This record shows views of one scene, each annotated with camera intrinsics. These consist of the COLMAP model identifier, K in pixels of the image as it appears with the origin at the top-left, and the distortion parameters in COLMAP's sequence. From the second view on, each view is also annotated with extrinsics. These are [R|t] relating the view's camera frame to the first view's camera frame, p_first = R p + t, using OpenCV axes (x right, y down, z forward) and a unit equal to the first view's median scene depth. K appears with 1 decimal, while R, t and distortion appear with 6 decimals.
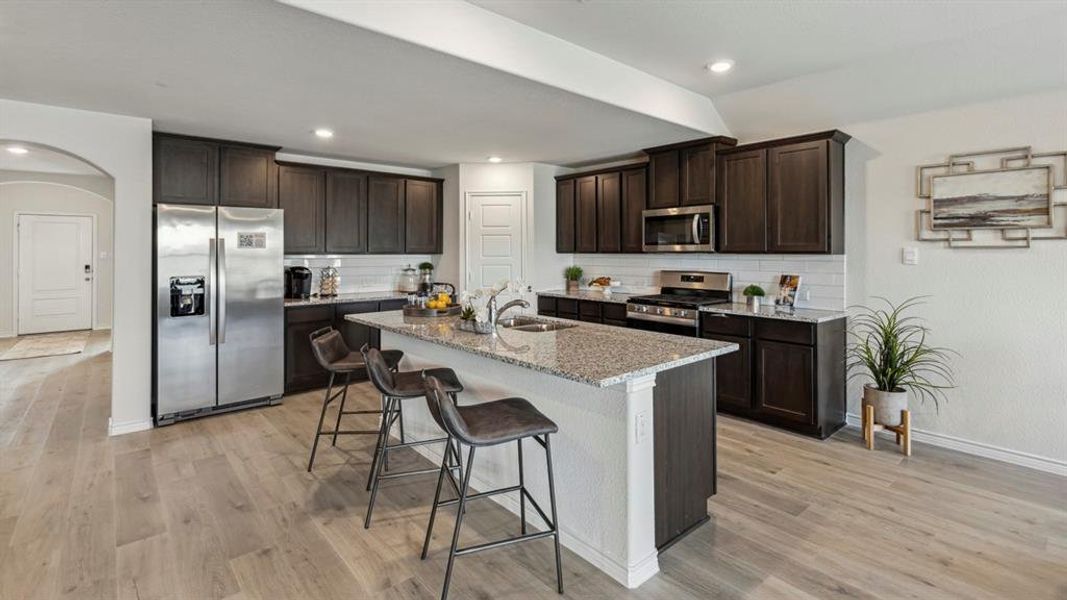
lens RADIAL K [[488.4, 0, 534.6], [0, 488.4, 247.8], [0, 0, 1]] dist [0.006292, 0.000165]
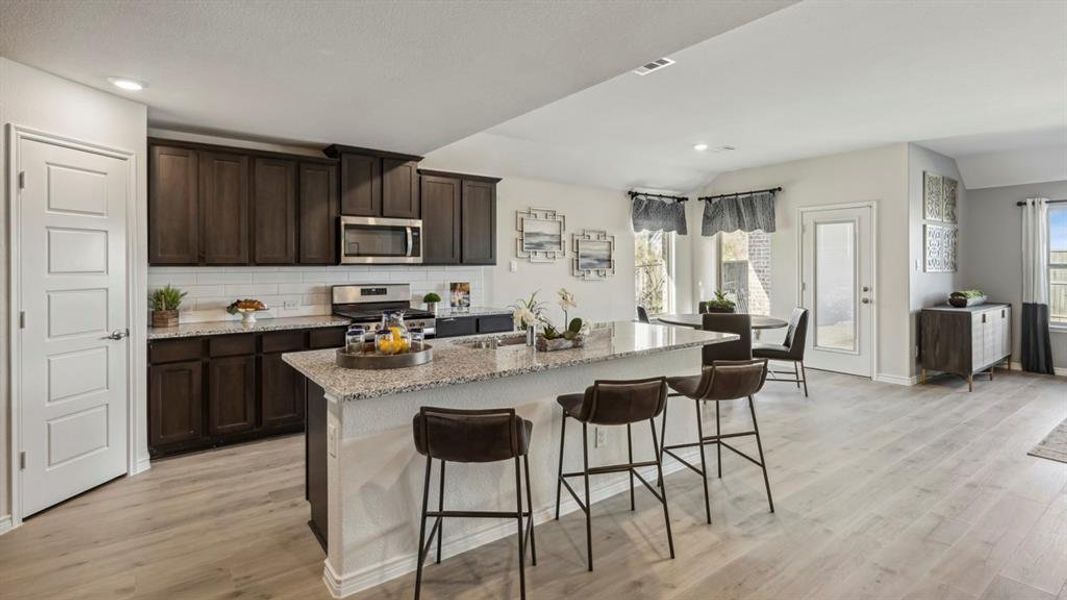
lens RADIAL K [[518.4, 0, 534.2], [0, 518.4, 261.7], [0, 0, 1]] dist [-0.001759, -0.000856]
pose [[0.073255, 0.004955, 0.997301, -0.740353], [-0.007306, 0.999963, -0.004432, 0.006473], [-0.997286, -0.006962, 0.073289, 0.660595]]
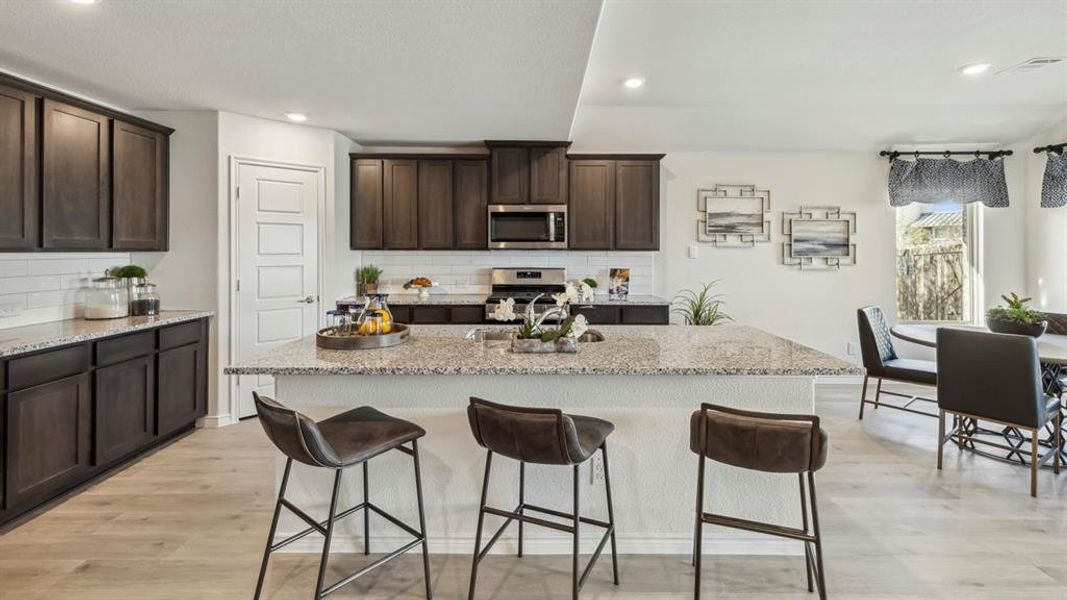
lens RADIAL K [[488.4, 0, 534.6], [0, 488.4, 247.8], [0, 0, 1]] dist [0.006292, 0.000165]
pose [[0.658594, 0.002624, 0.752494, -0.481303], [-0.009197, 0.999947, 0.004563, 0.001567], [-0.752442, -0.009925, 0.658584, 0.342418]]
